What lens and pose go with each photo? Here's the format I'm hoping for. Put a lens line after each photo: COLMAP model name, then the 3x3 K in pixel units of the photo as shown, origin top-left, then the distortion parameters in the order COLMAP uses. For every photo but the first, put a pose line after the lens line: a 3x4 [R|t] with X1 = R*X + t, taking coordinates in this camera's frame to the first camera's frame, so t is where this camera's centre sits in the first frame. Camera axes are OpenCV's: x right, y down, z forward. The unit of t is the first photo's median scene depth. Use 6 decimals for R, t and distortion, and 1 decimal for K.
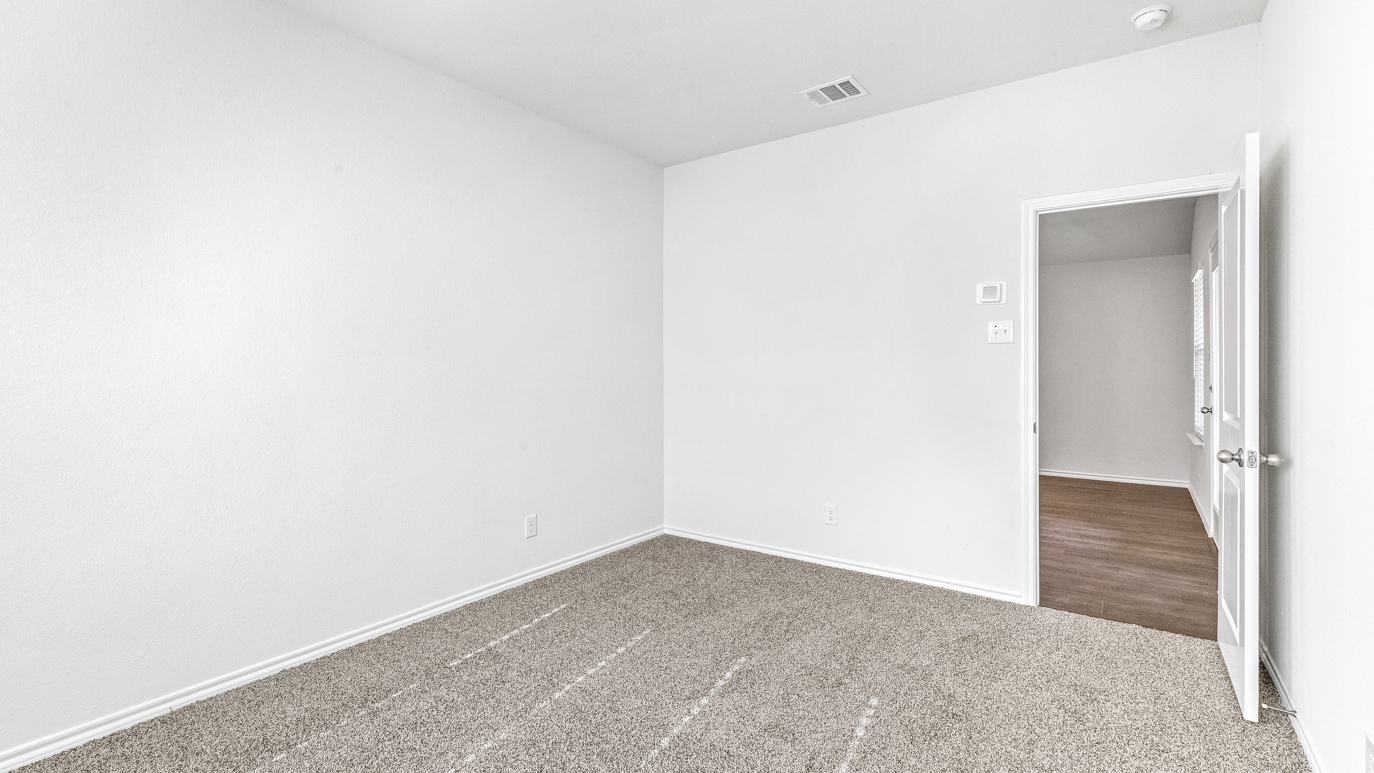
lens RADIAL K [[610.5, 0, 688.9], [0, 610.5, 372.8], [0, 0, 1]] dist [0.008619, -0.000971]
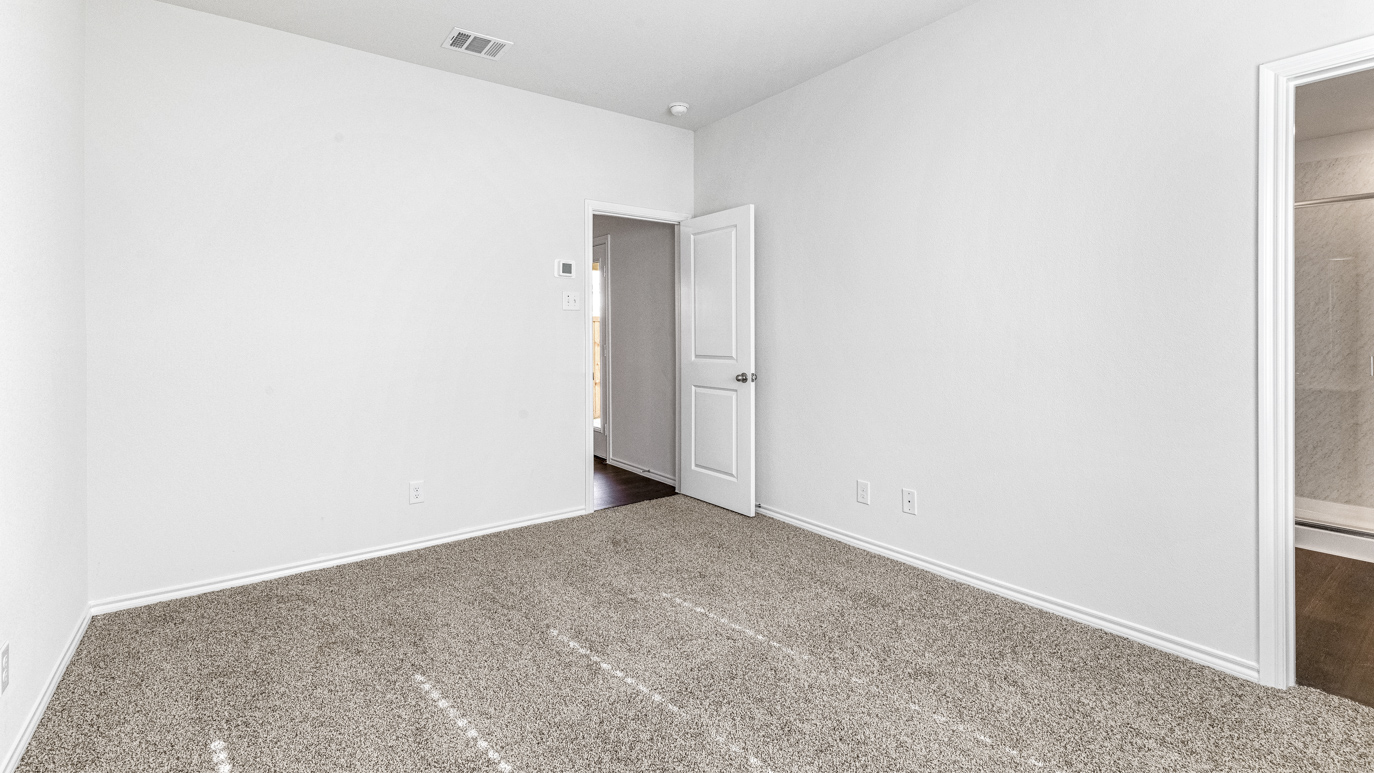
lens RADIAL K [[610.5, 0, 698.0], [0, 610.5, 339.9], [0, 0, 1]] dist [0.008619, -0.000971]
pose [[0.297981, -0.012487, 0.954490, -0.689192], [0.010772, 0.999895, 0.009718, 0.002968], [-0.954511, 0.007386, 0.298085, 0.447744]]
